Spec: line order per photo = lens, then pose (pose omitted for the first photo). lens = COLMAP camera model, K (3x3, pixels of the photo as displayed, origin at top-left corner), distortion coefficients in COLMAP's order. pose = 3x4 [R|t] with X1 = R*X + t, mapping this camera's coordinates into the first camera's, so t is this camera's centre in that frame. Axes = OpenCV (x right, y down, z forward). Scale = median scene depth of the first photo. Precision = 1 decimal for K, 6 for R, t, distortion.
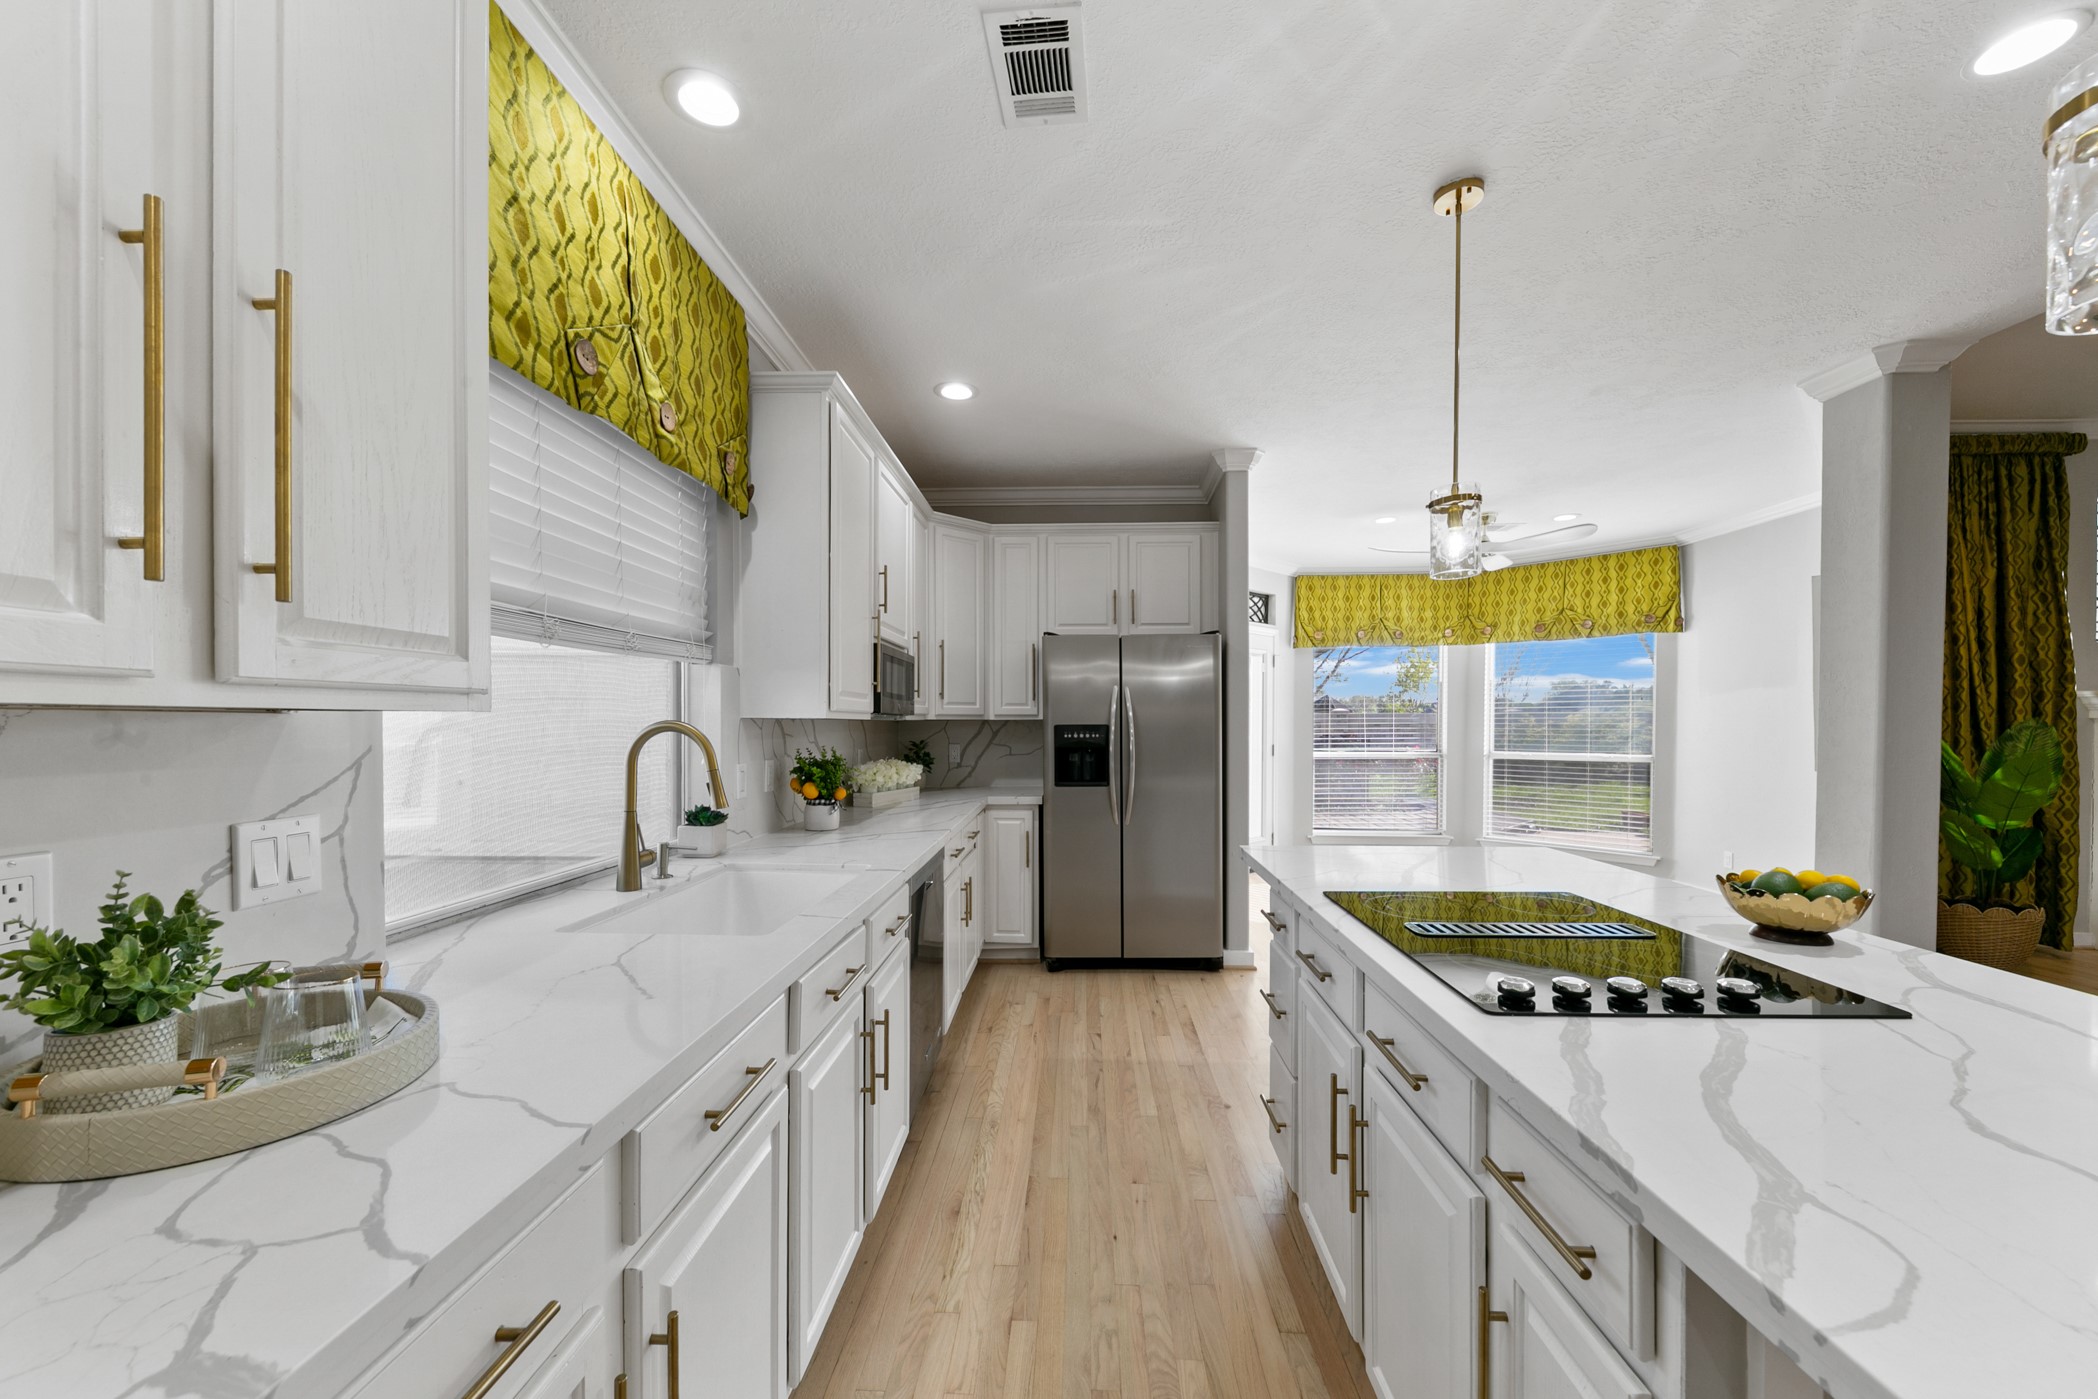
lens RADIAL K [[764.8, 0, 1047.9], [0, 764.8, 735.0], [0, 0, 1]] dist [0.008503, -0.002175]
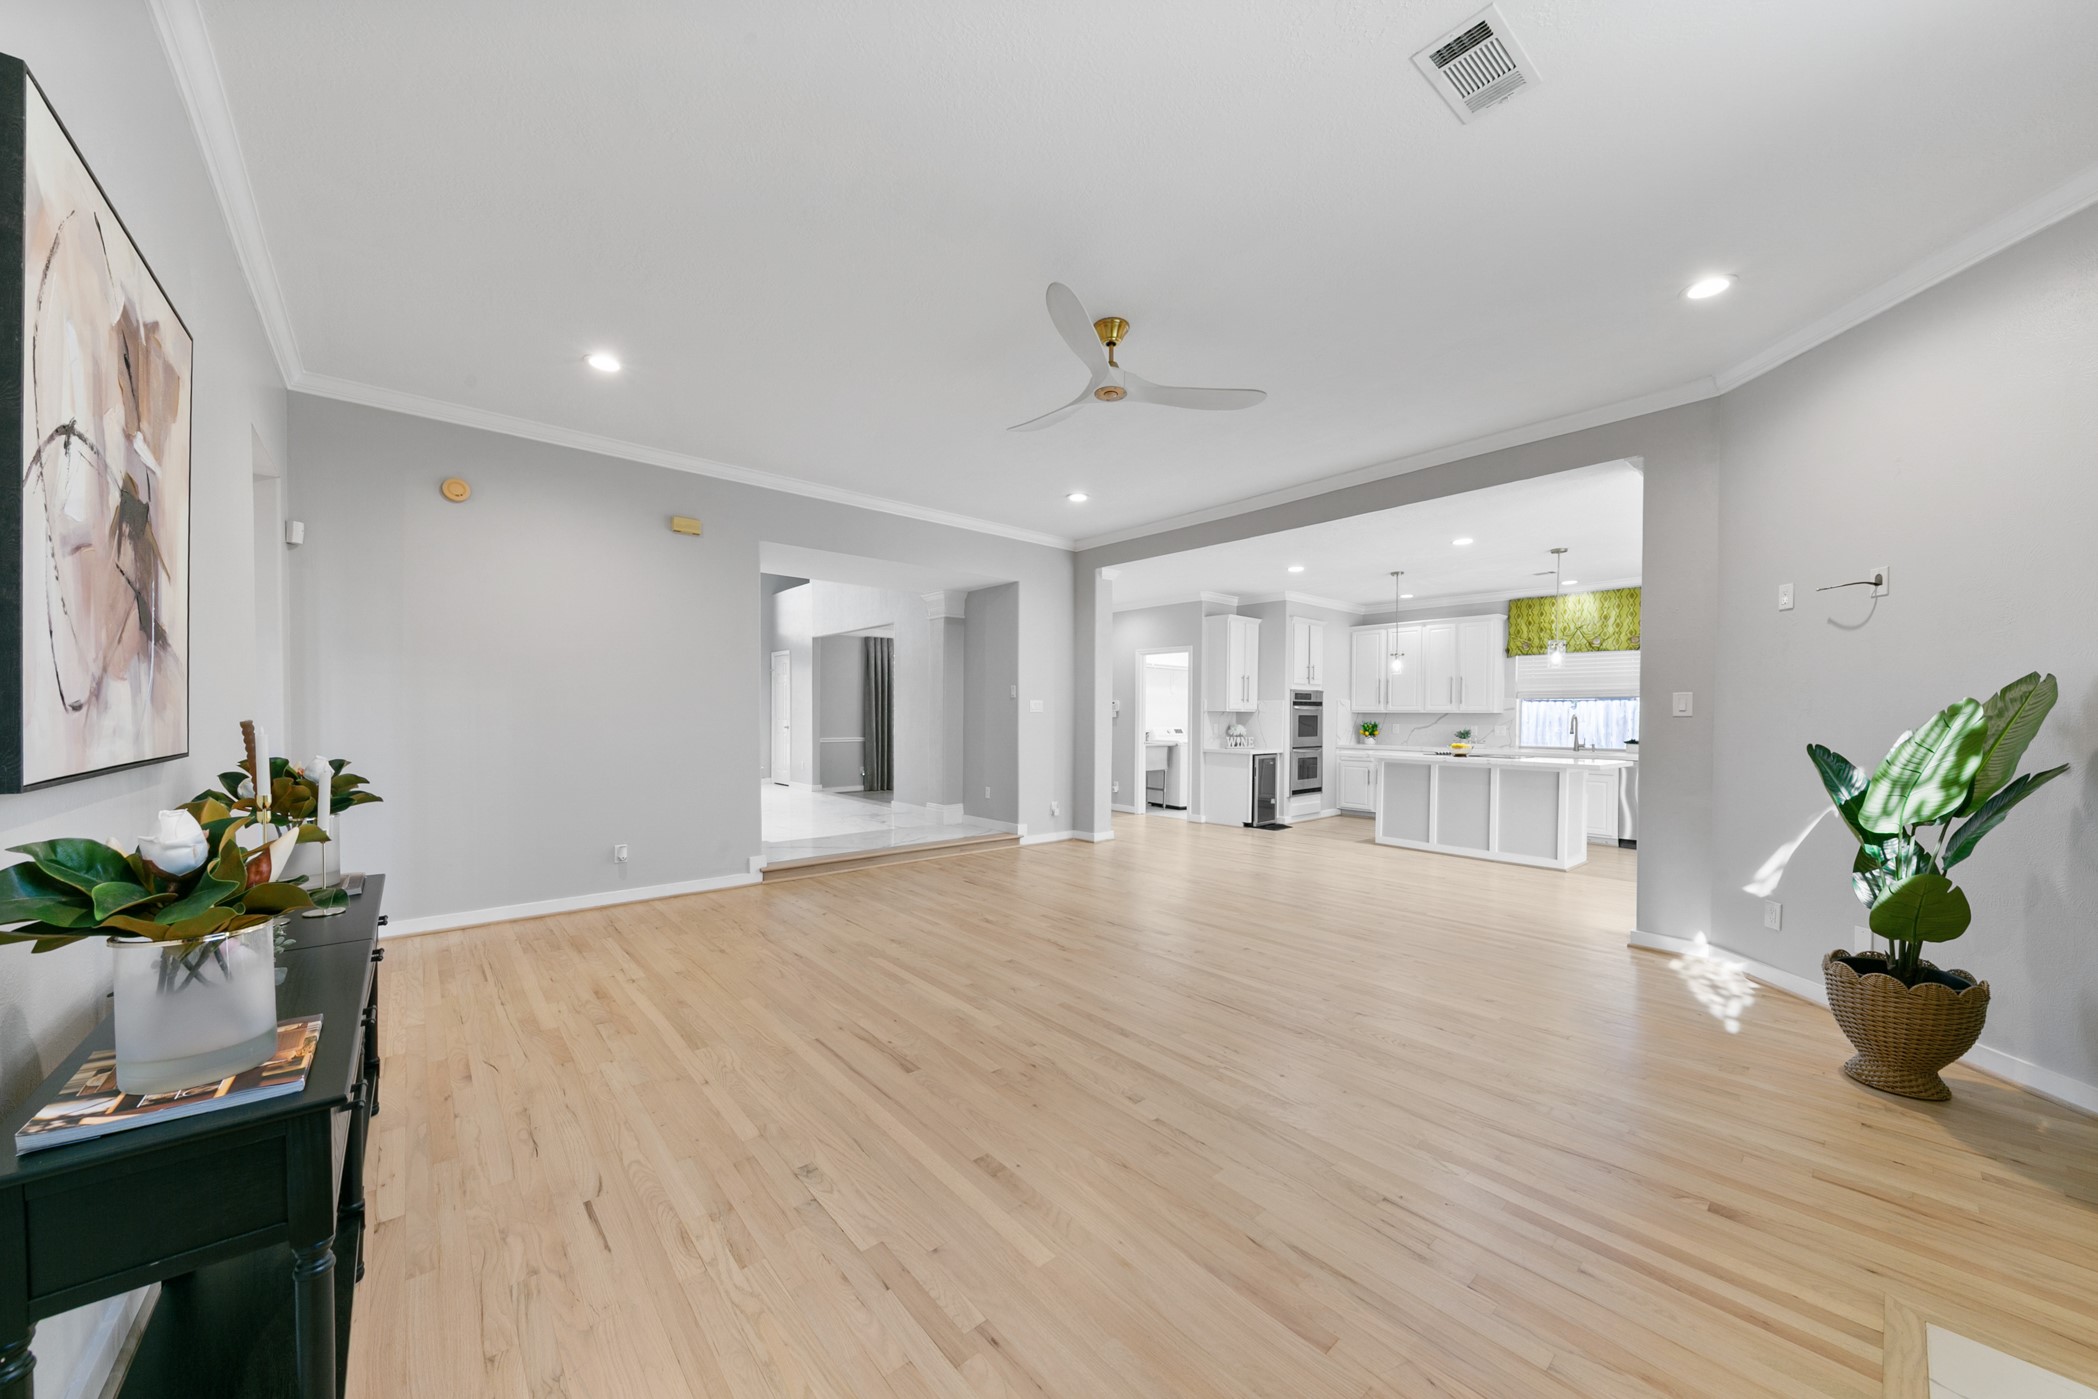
lens RADIAL K [[726.8, 0, 1038.1], [0, 726.8, 727.3], [0, 0, 1]] dist [0.008601, -0.003509]
pose [[-0.738717, 0.006925, -0.673980, 1.430095], [-0.017828, 0.999397, 0.029808, -0.003396], [0.673780, 0.034035, -0.738148, 0.613570]]
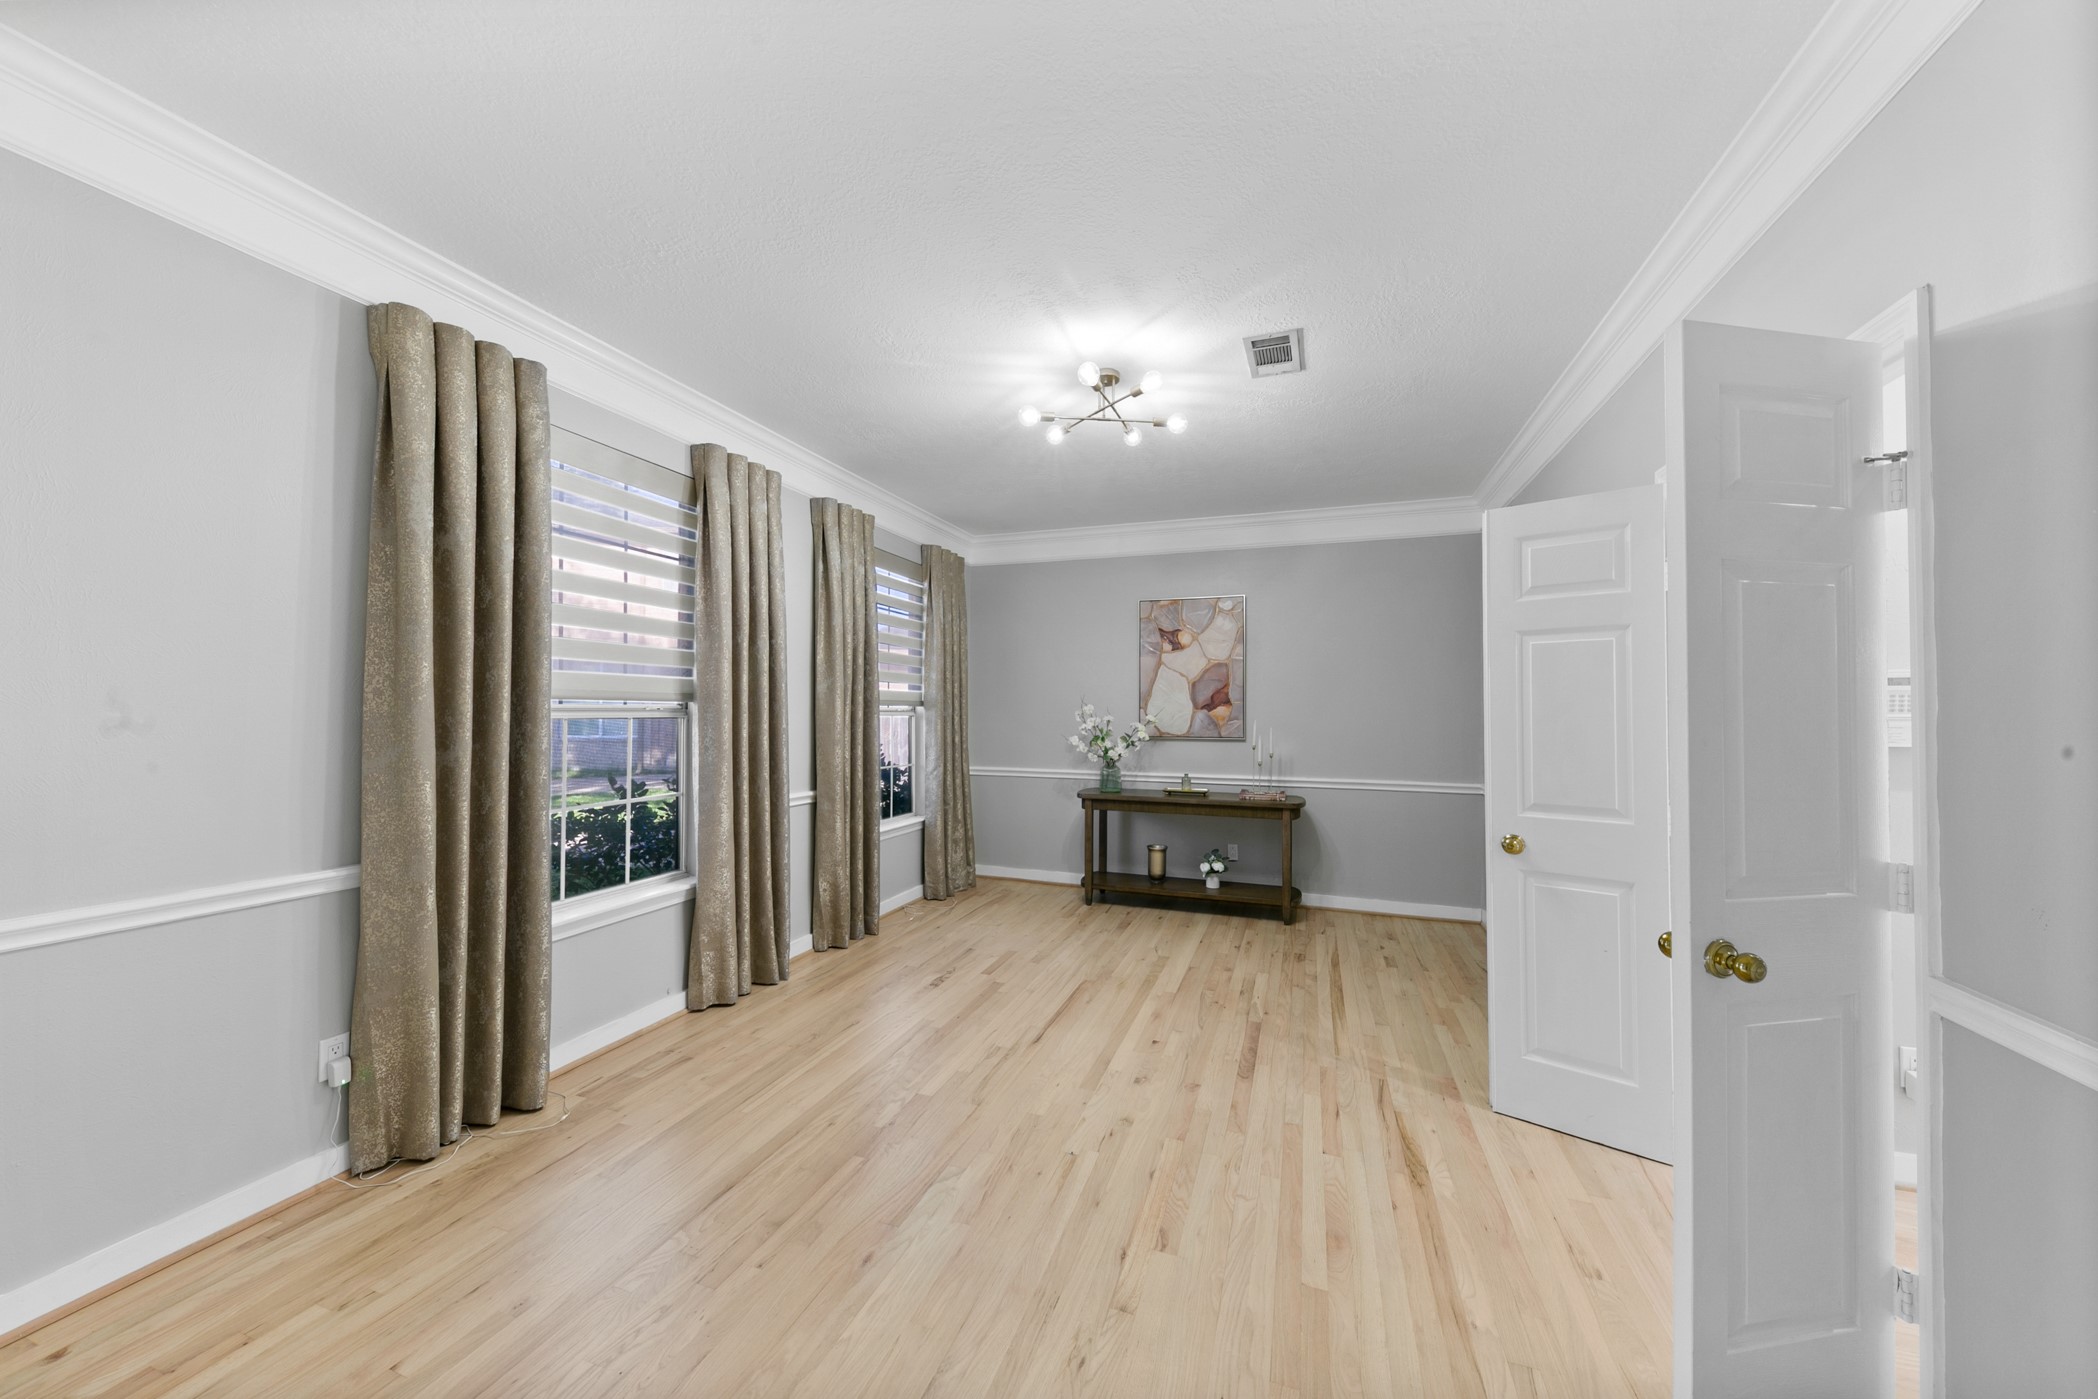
lens RADIAL K [[726.8, 0, 1050.3], [0, 726.8, 699.5], [0, 0, 1]] dist [0.008601, -0.003509]
pose [[-0.316283, -0.018340, -0.948487, 0.686117], [-0.019709, 0.999724, -0.012759, 0.009898], [0.948460, 0.014658, -0.316558, -0.717653]]
